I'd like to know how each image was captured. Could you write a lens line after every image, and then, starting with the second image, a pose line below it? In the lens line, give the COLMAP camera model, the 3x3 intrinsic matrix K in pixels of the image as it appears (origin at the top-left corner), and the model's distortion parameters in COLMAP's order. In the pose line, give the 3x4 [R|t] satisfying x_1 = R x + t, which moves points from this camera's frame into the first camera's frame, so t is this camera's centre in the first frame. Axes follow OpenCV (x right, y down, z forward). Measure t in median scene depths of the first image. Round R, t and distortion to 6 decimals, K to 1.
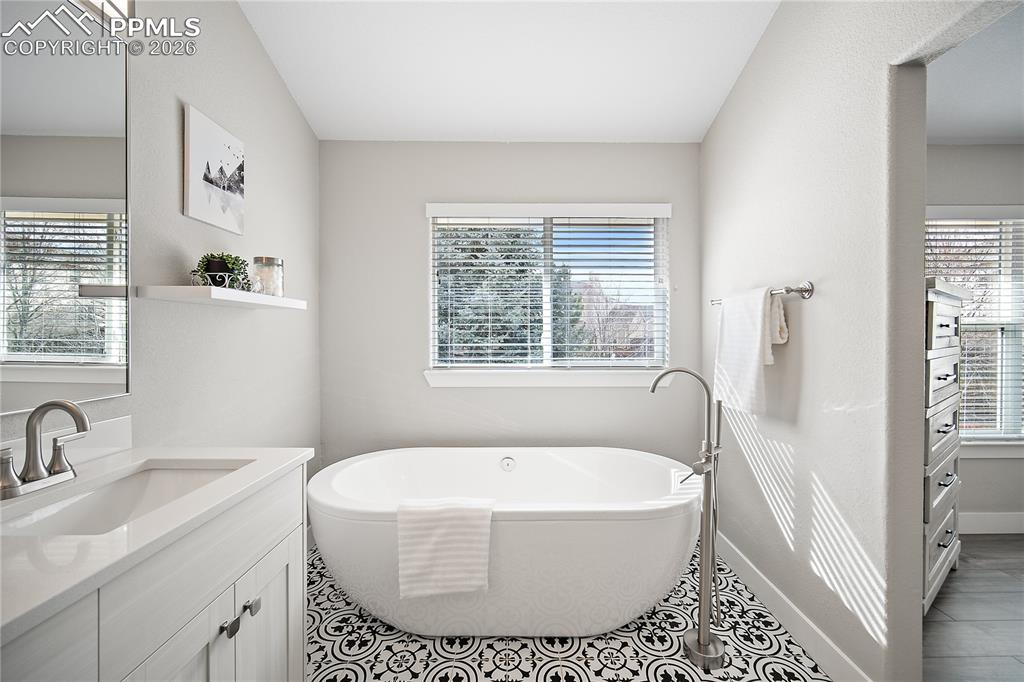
lens RADIAL K [[409.9, 0, 515.4], [0, 409.9, 341.3], [0, 0, 1]] dist [-0.003439, -0.000139]
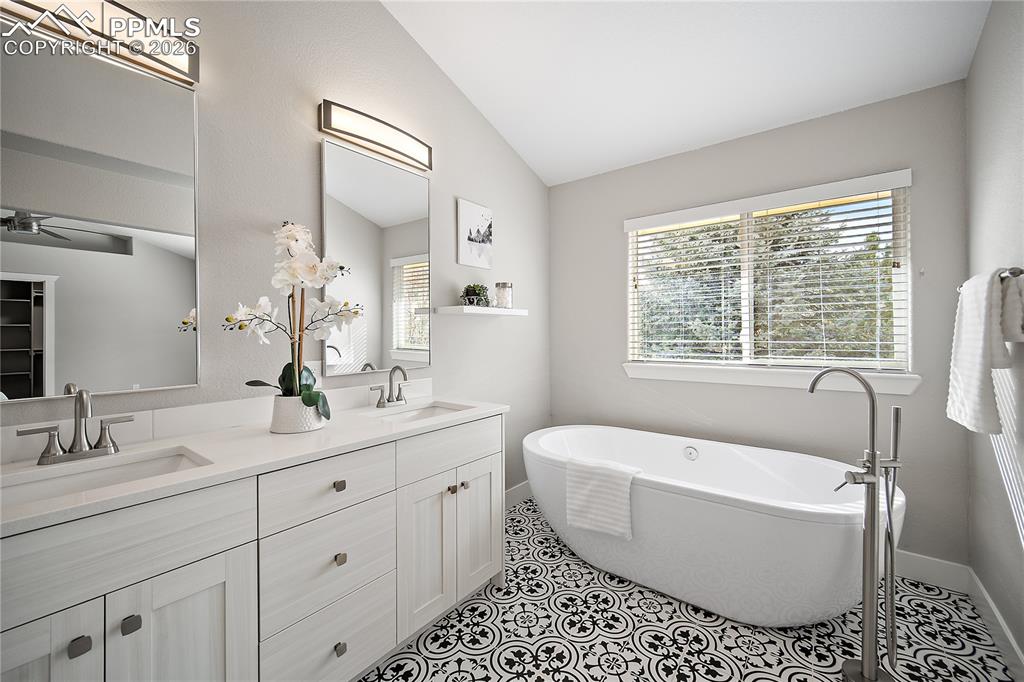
lens RADIAL K [[409.9, 0, 512.8], [0, 409.9, 337.1], [0, 0, 1]] dist [-0.003439, -0.000139]
pose [[0.783551, 0.000448, -0.621328, 0.399425], [-0.001746, 0.999997, -0.001481, -0.000687], [0.621325, 0.002245, 0.783549, -0.180288]]
